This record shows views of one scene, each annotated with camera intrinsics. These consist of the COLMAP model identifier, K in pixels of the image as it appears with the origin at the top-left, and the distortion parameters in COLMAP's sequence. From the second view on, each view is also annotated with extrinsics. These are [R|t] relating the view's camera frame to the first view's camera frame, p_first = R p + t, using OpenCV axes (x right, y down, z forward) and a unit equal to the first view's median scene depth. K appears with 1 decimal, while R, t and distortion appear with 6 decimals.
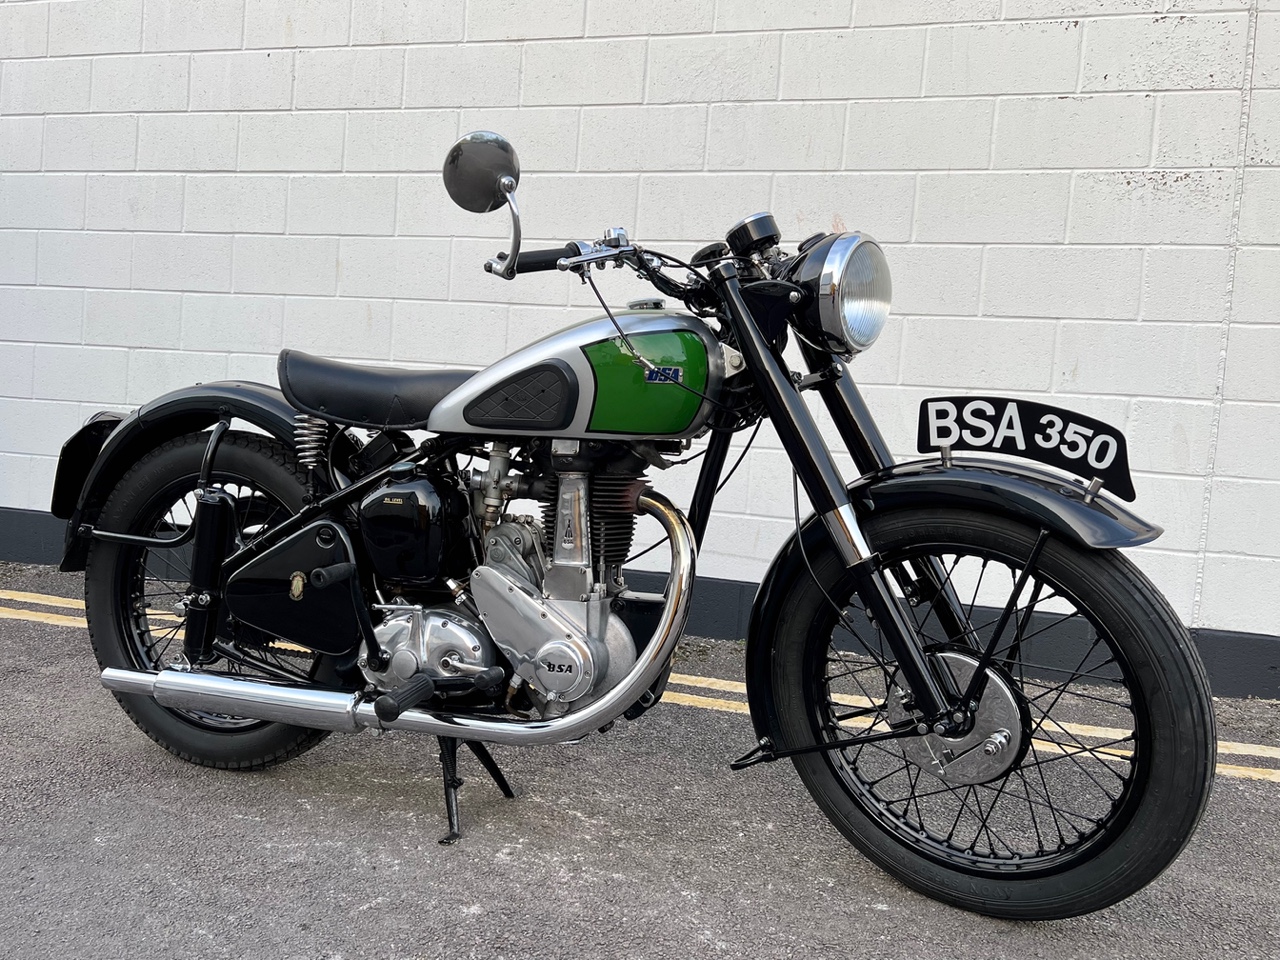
lens RADIAL K [[1015.7, 0, 638.3], [0, 1015.7, 492.9], [0, 0, 1]] dist [0.036252, -0.034743]
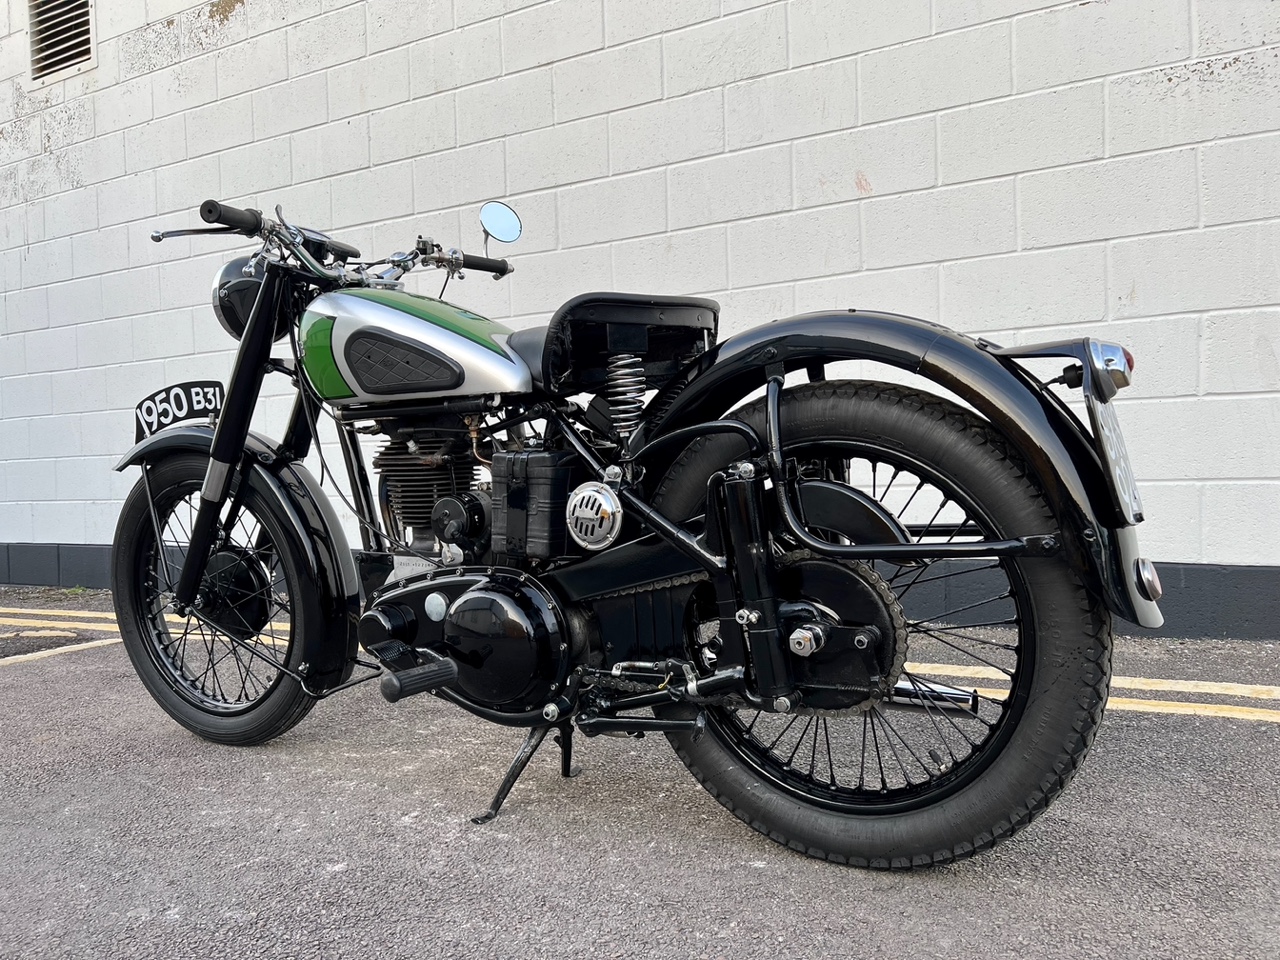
lens RADIAL K [[958.2, 0, 633.4], [0, 958.2, 483.4], [0, 0, 1]] dist [0.052554, -0.060209]
pose [[0.968981, -0.095413, -0.227975, 0.181837], [0.088219, 0.995234, -0.041565, 0.046673], [0.230854, 0.020164, 0.972779, 0.064206]]
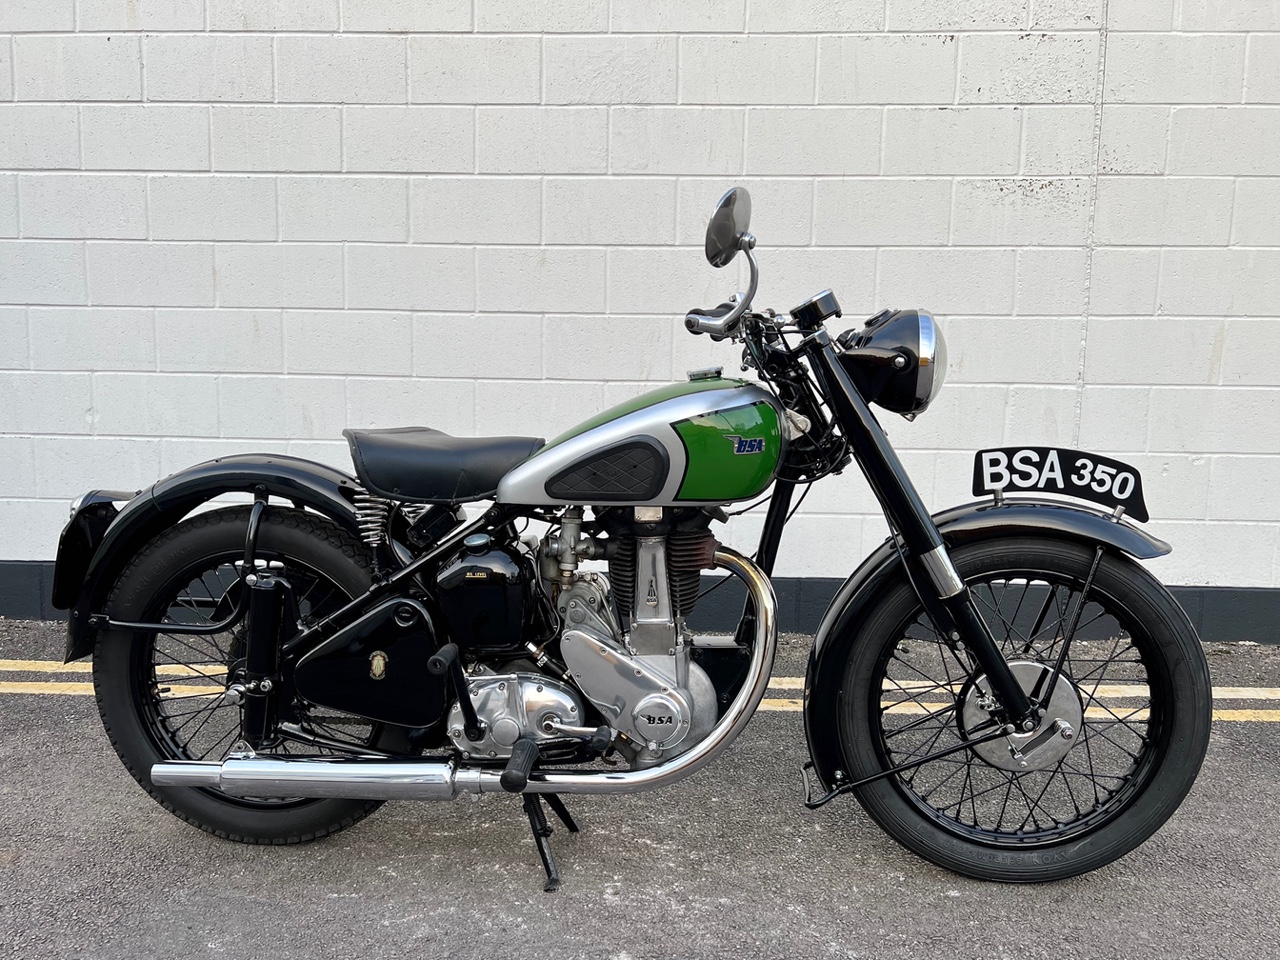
lens RADIAL K [[1014.8, 0, 632.9], [0, 1014.8, 516.1], [0, 0, 1]] dist [0.045080, -0.047877]
pose [[0.975129, -0.078455, 0.207286, -0.164376], [0.062050, 0.994489, 0.084505, -0.071446], [-0.212774, -0.069541, 0.974624, -0.011658]]
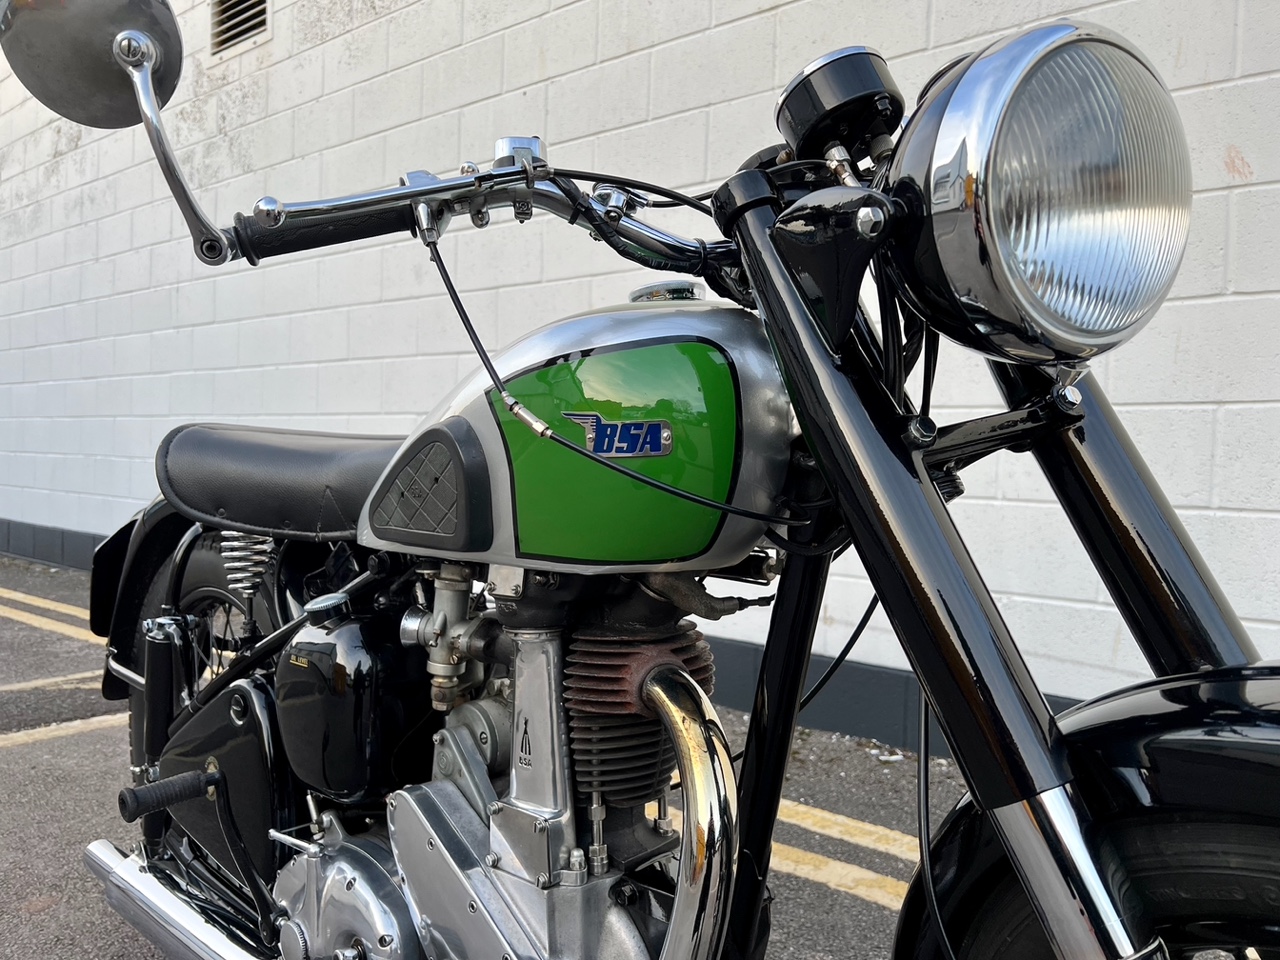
lens RADIAL K [[960.4, 0, 634.6], [0, 960.4, 487.9], [0, 0, 1]] dist [0.050071, -0.058981]
pose [[0.911381, -0.029882, -0.410477, 0.103376], [0.015118, 0.999118, -0.039168, -0.039397], [0.411285, 0.029492, 0.911030, 0.309177]]
